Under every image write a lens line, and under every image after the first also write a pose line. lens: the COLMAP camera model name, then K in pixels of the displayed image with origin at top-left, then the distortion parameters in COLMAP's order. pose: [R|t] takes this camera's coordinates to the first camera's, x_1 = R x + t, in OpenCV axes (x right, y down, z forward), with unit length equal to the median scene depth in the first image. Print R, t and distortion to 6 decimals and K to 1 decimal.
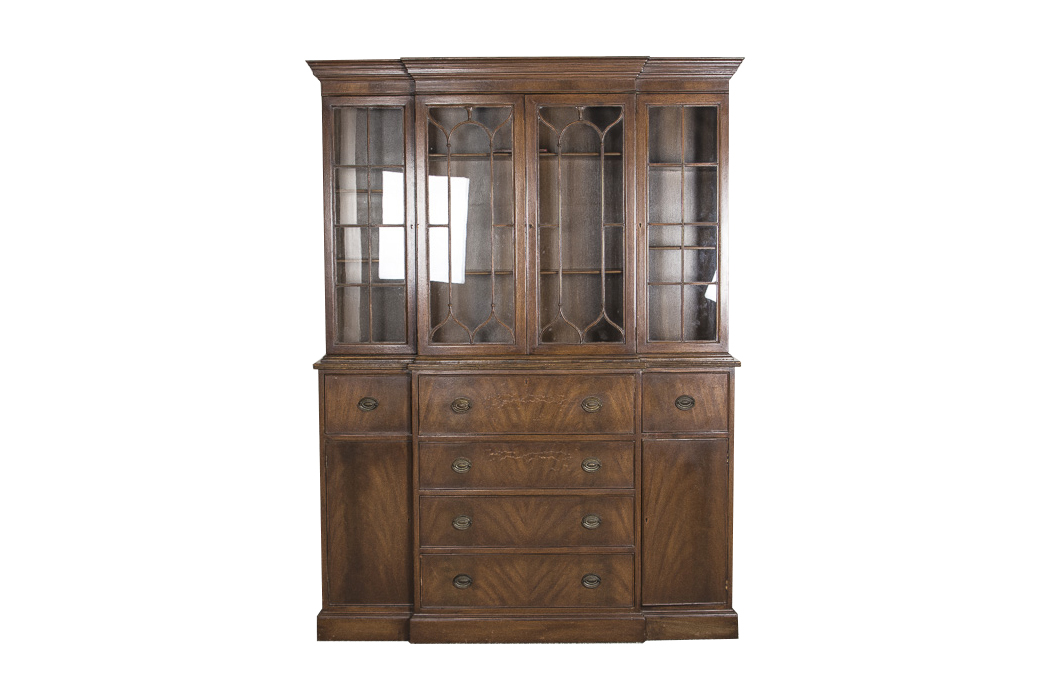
lens RADIAL K [[1594.2, 0, 528.5], [0, 1594.2, 347.0], [0, 0, 1]] dist [-0.109321, 0.000000]
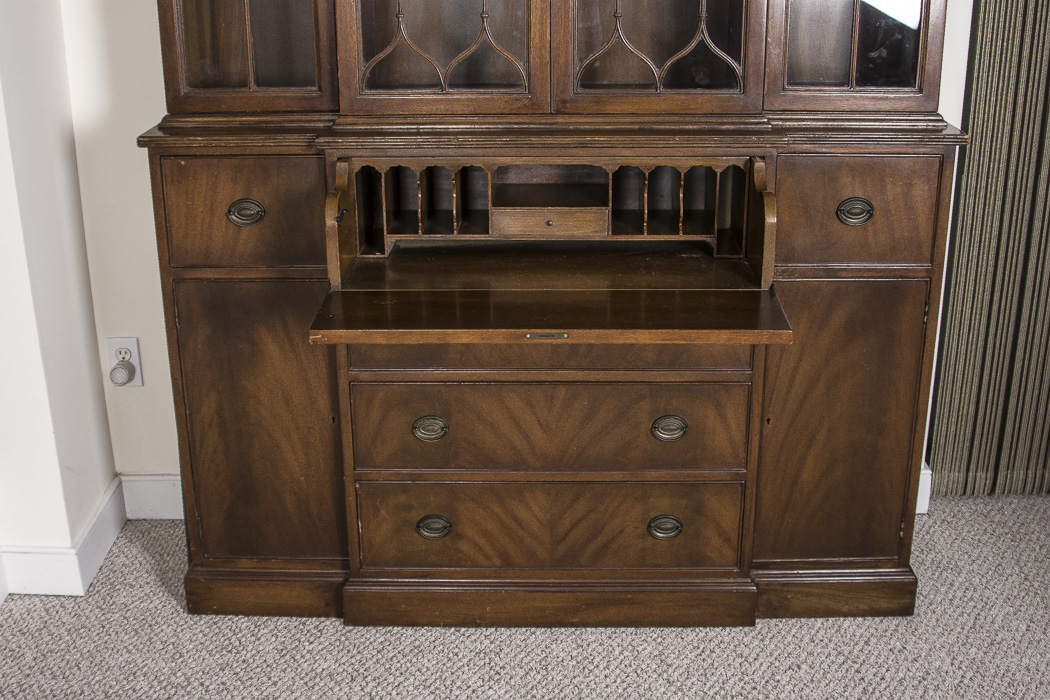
lens RADIAL K [[1273.4, 0, 525.5], [0, 1273.4, 358.3], [0, 0, 1]] dist [-0.154695, 0.000000]
pose [[0.999864, 0.004146, -0.015957, -0.002418], [0.000461, 0.960454, 0.278439, -0.033037], [0.016481, -0.278409, 0.960321, 0.590134]]
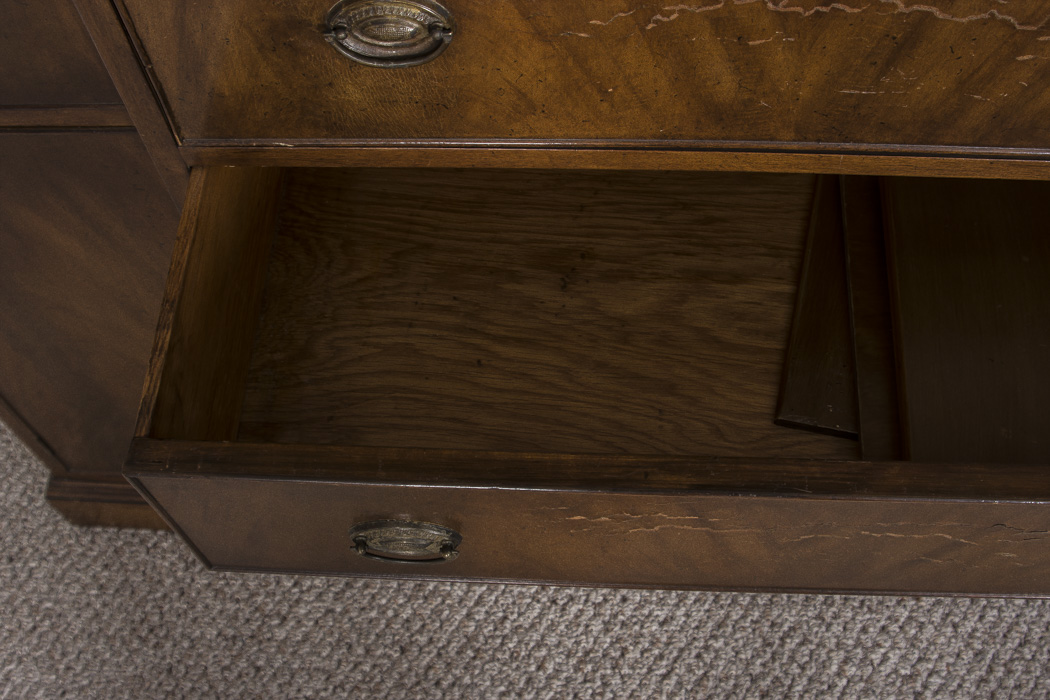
lens RADIAL K [[1273.4, 0, 509.6], [0, 1273.4, 348.5], [0, 0, 1]] dist [-0.154695, 0.000000]
pose [[0.994848, 0.026535, -0.097845, -0.017125], [0.067586, 0.545775, 0.835202, -0.047973], [0.075564, -0.837512, 0.541170, 0.901892]]
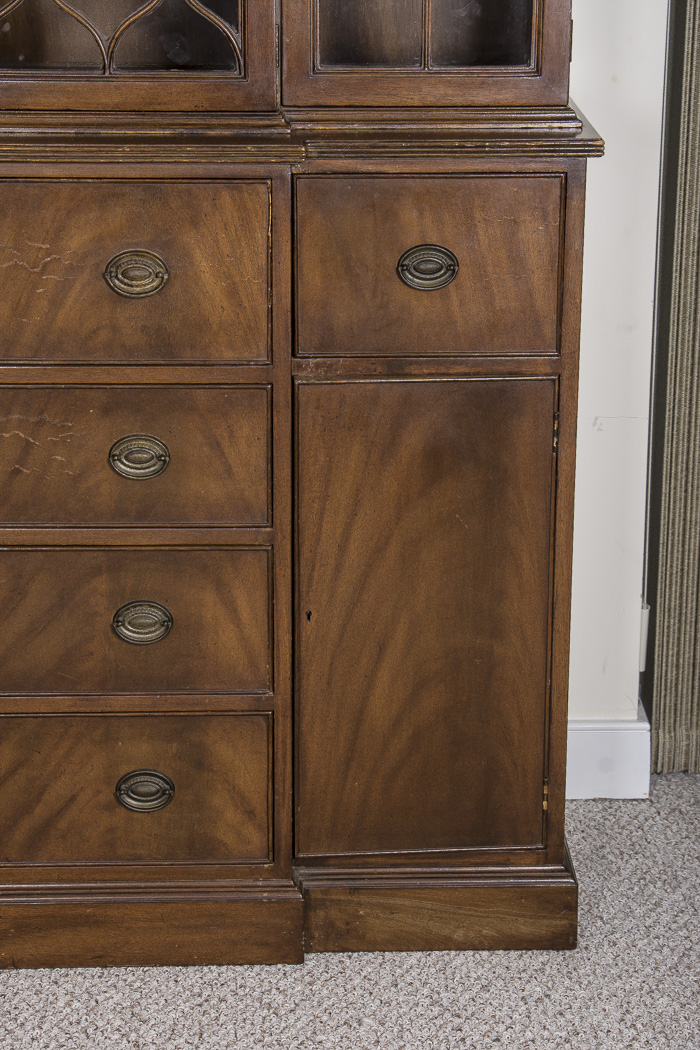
lens RADIAL K [[2644.4, 0, 375.9], [0, 2644.4, 533.2], [0, 0, 1]] dist [0.272034, 0.000000]
pose [[0.999445, 0.001525, 0.033284, 0.069736], [-0.009038, 0.973903, 0.226784, -0.034640], [-0.032070, -0.226959, 0.973376, 0.461693]]
